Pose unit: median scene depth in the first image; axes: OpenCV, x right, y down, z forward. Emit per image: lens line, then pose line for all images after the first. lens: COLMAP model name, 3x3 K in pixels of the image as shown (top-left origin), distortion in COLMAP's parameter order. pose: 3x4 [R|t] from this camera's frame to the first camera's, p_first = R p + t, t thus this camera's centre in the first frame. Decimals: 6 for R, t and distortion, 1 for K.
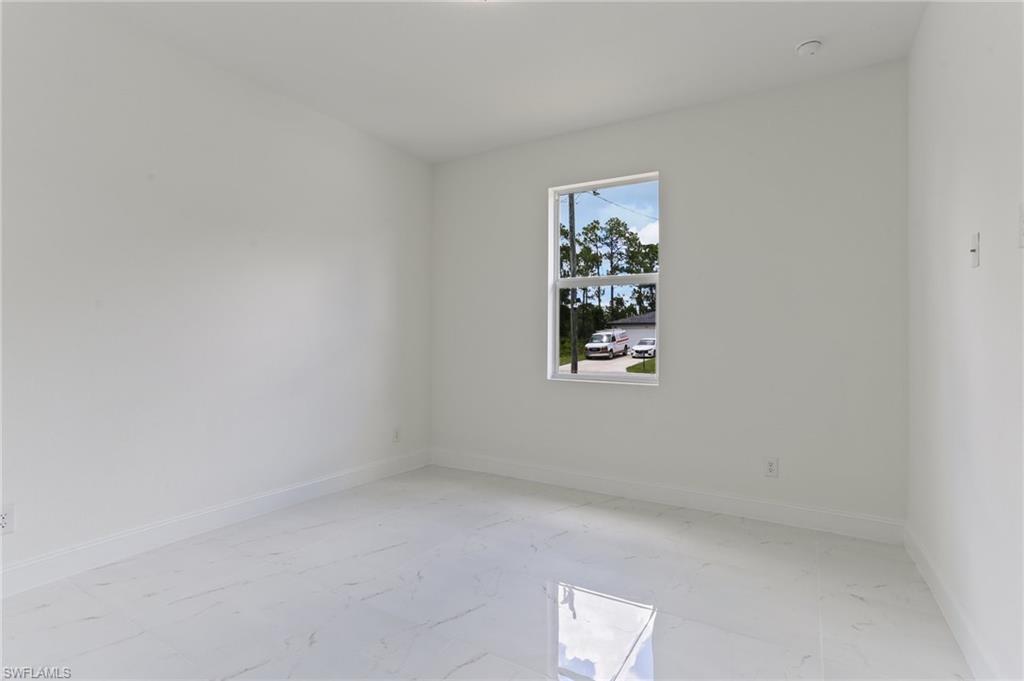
lens RADIAL K [[482.1, 0, 512.5], [0, 482.1, 366.9], [0, 0, 1]] dist [-0.001243, -0.000002]
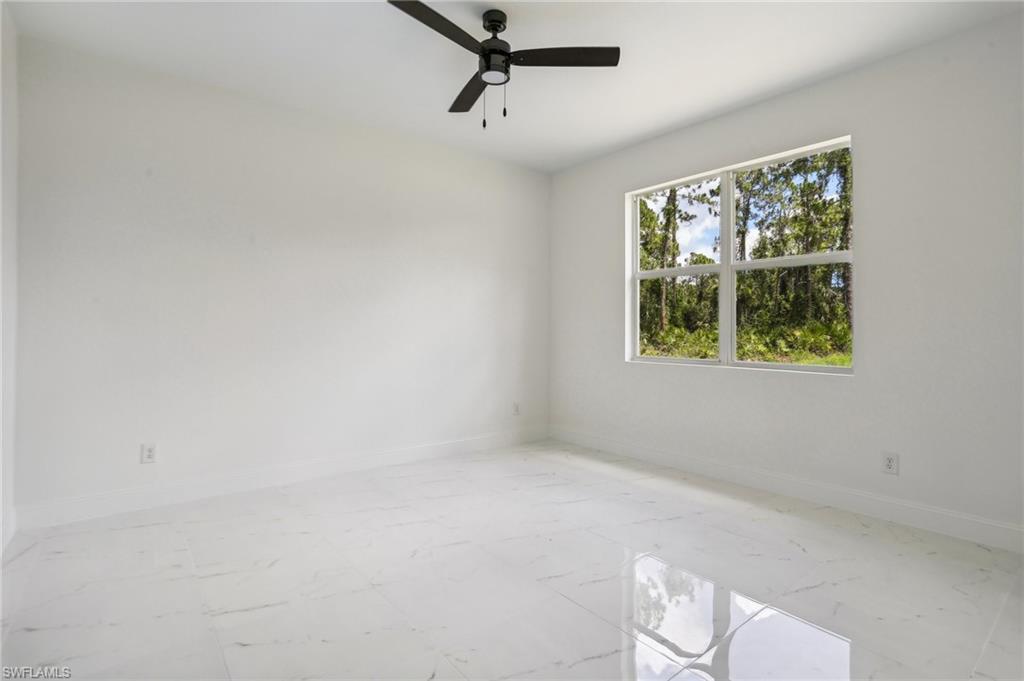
lens RADIAL K [[488.5, 0, 512.0], [0, 488.5, 340.5], [0, 0, 1]] dist [-0.004259, -0.000128]
pose [[0.926018, 0.001376, -0.377477, 0.226866], [-0.014101, 0.999422, -0.030948, 0.014983], [0.377216, 0.033981, 0.925502, -0.135961]]
